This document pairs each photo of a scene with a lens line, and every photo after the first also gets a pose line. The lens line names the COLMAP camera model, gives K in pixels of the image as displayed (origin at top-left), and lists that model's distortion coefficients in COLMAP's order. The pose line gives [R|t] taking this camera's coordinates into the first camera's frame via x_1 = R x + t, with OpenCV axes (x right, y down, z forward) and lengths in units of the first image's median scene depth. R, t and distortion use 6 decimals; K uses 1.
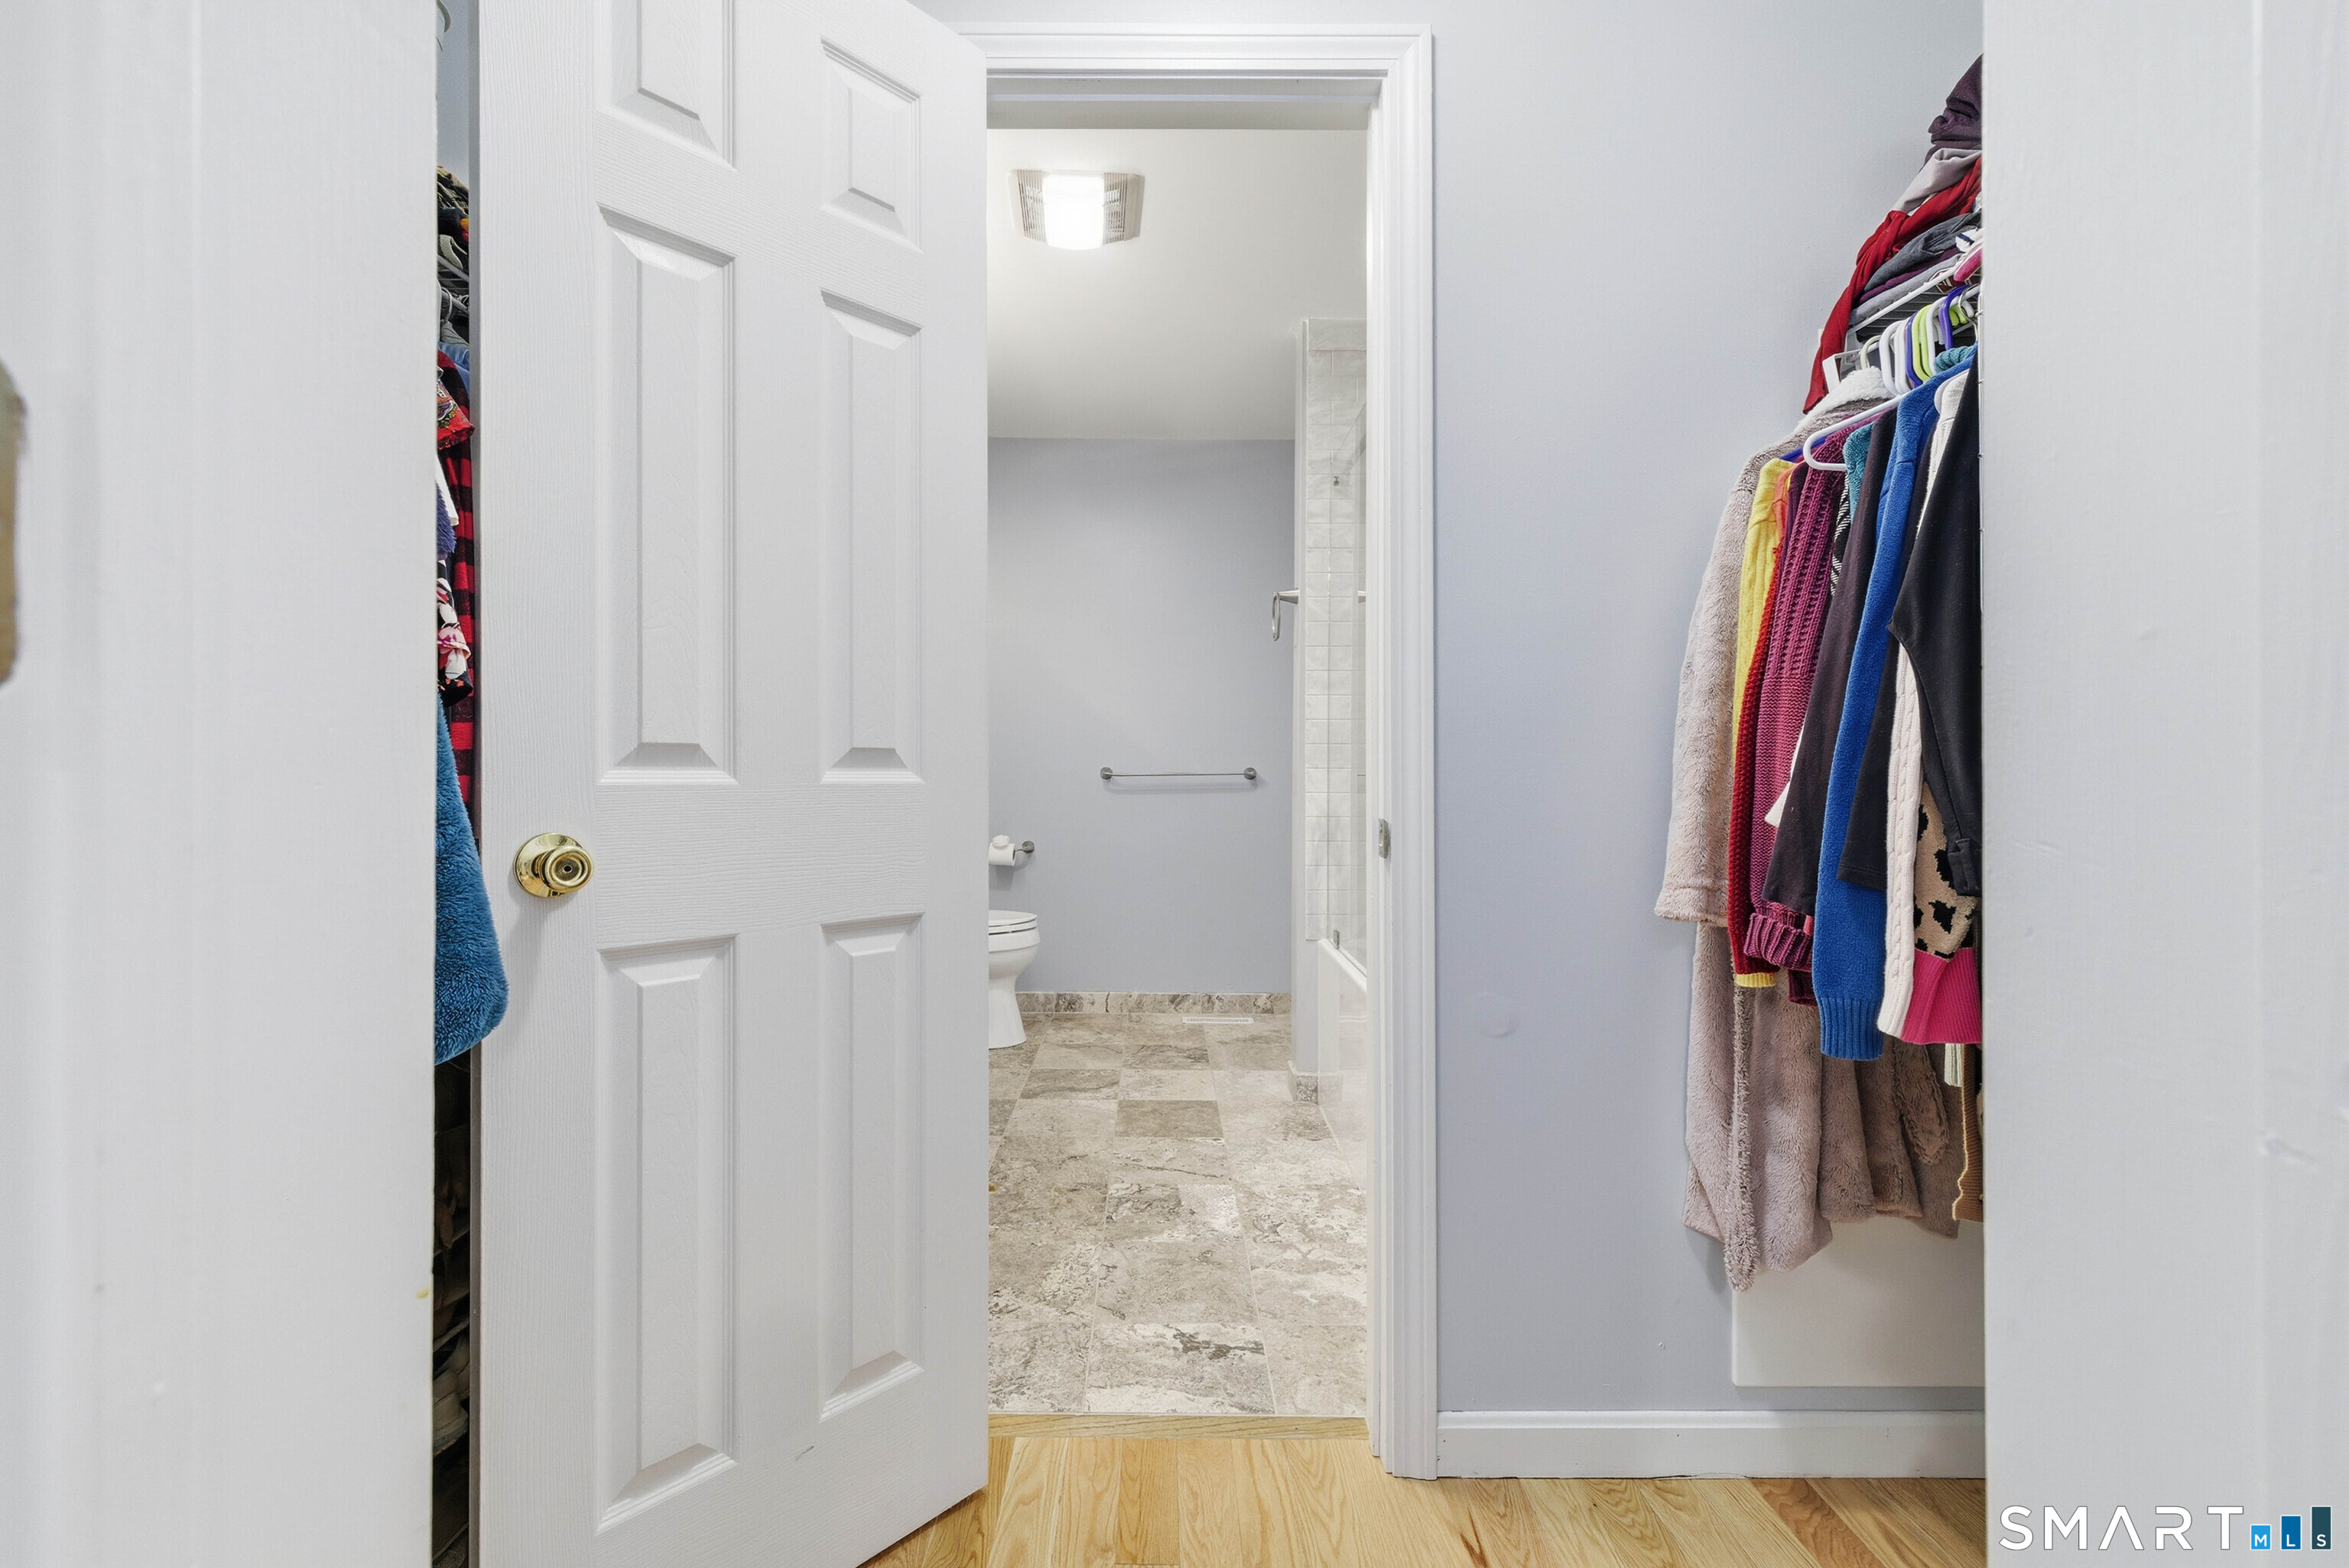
lens RADIAL K [[997.8, 0, 1163.9], [0, 997.8, 774.3], [0, 0, 1]] dist [0.003167, 0.000124]
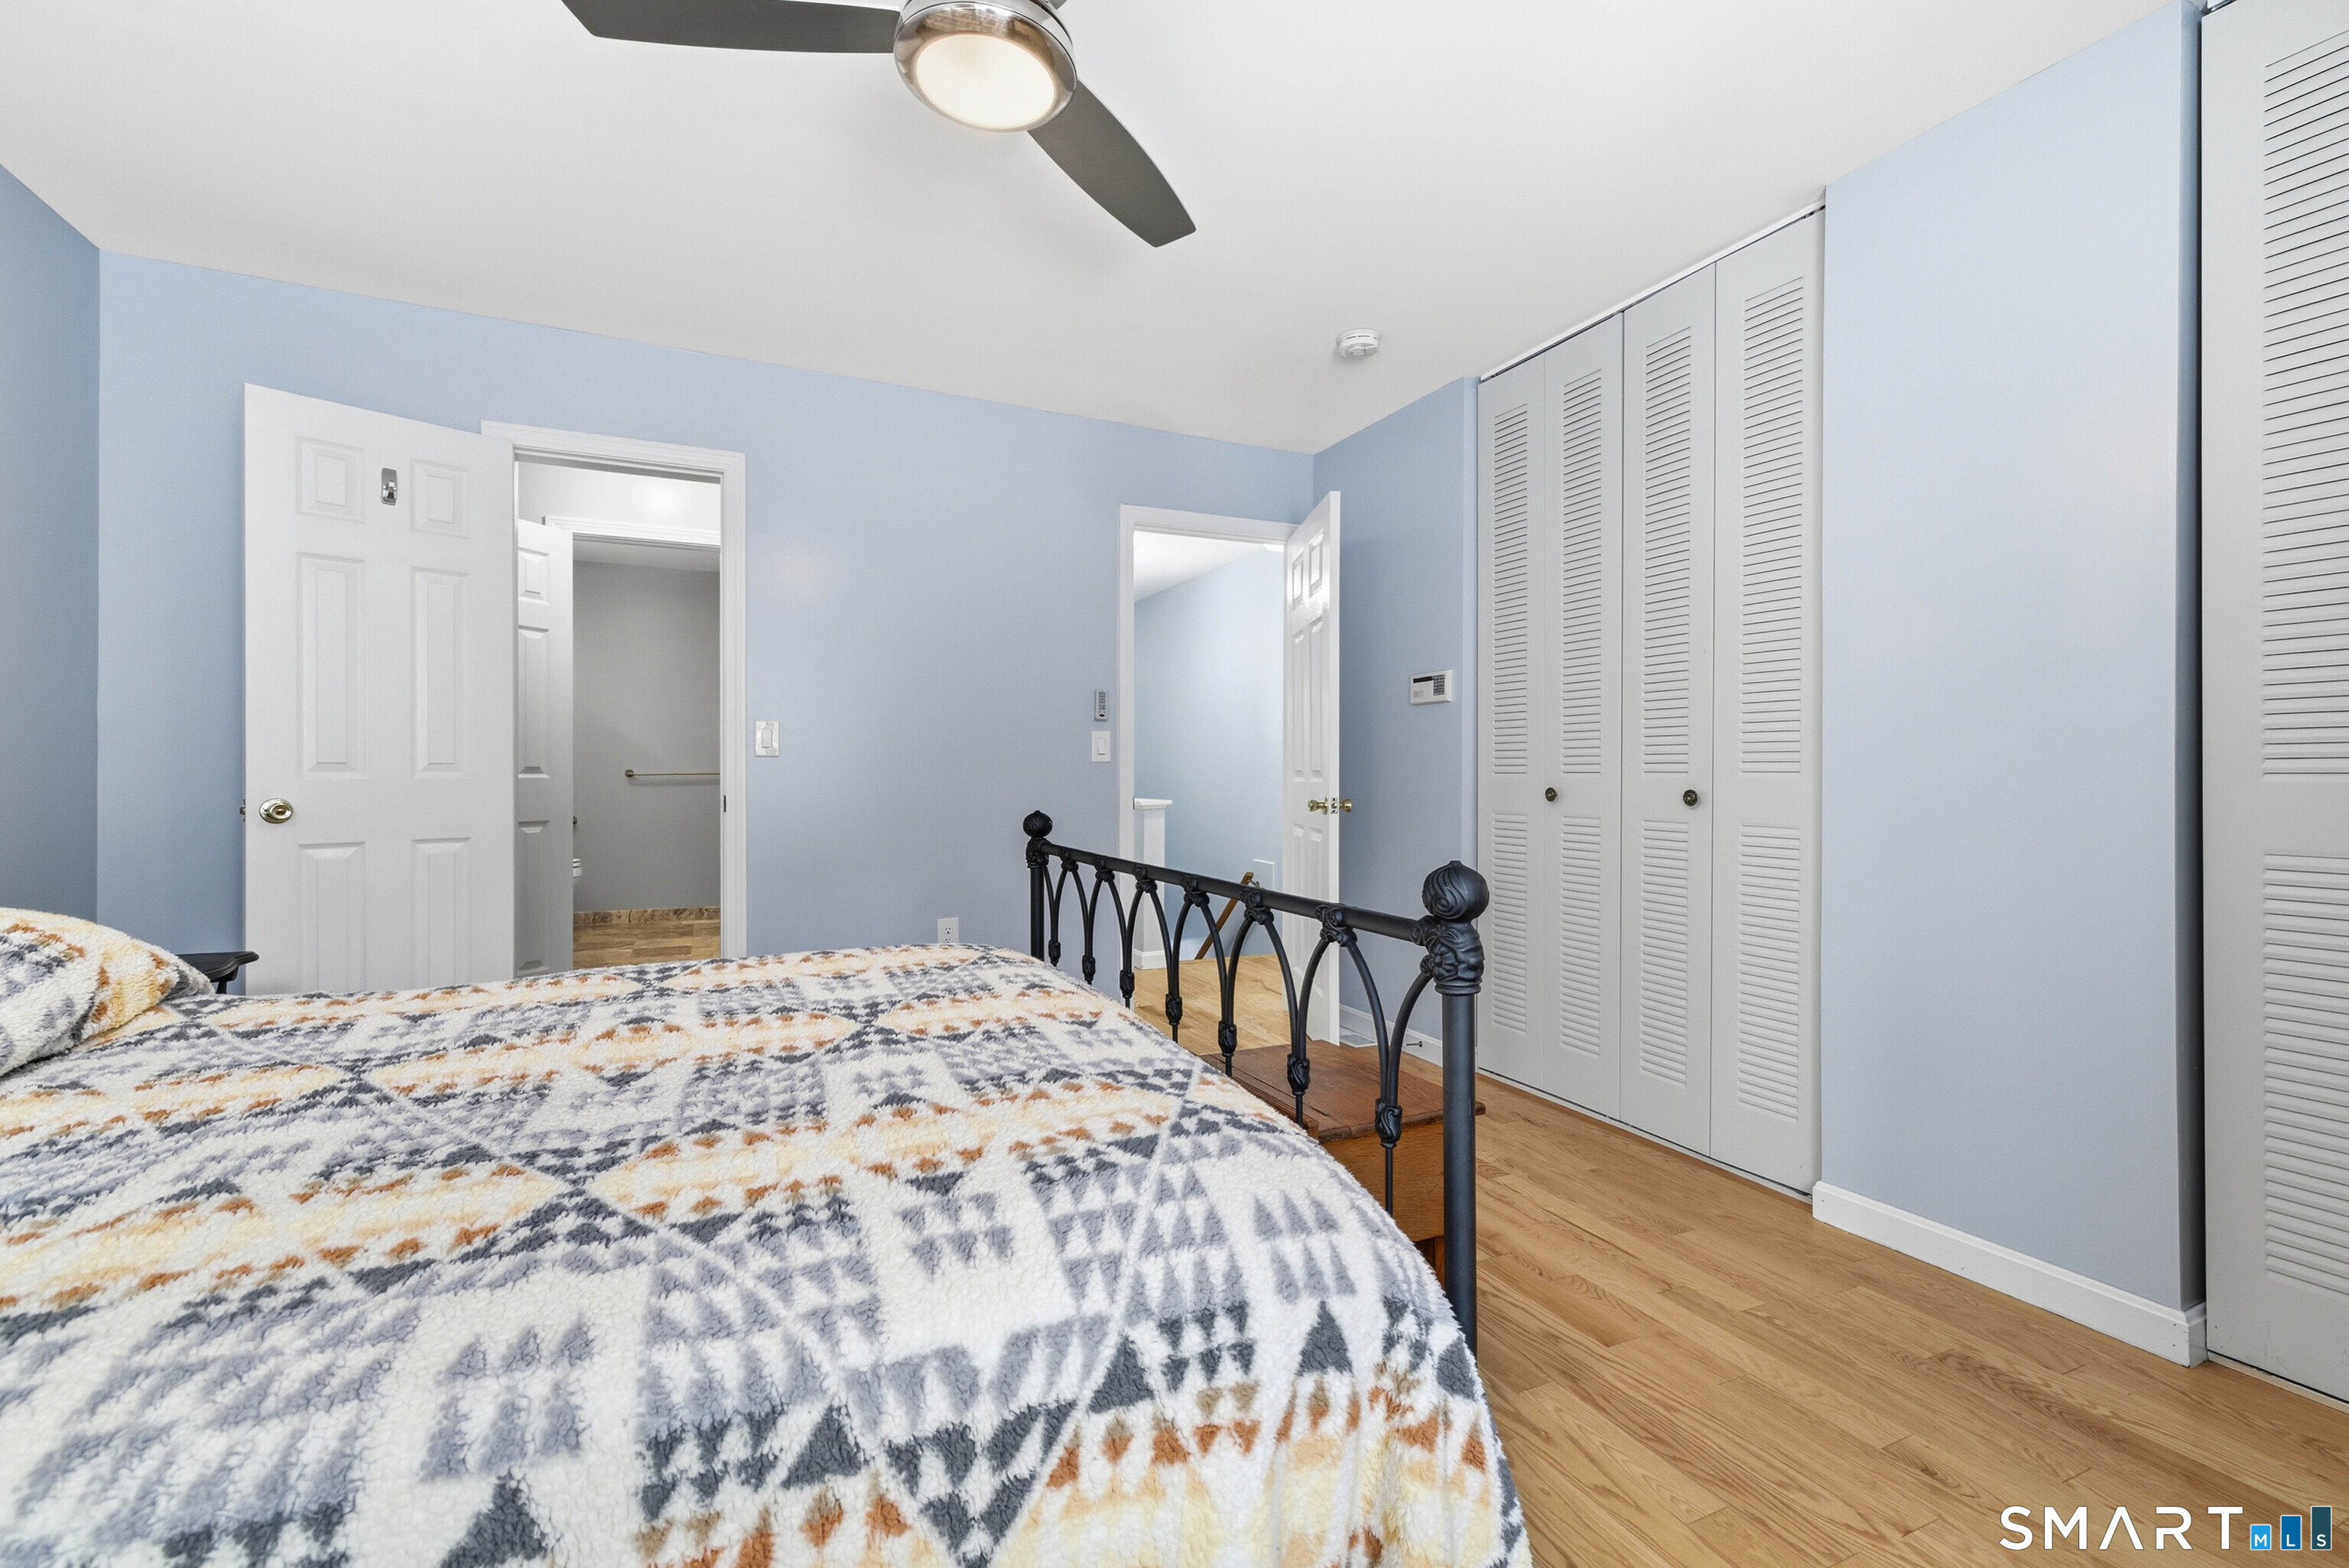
lens RADIAL K [[997.8, 0, 1163.9], [0, 997.8, 774.3], [0, 0, 1]] dist [0.003167, 0.000124]
pose [[0.913568, 0.003593, 0.406670, 0.076281], [-0.004238, 0.999991, 0.000686, -0.004457], [-0.406664, -0.002350, 0.913575, -0.847624]]
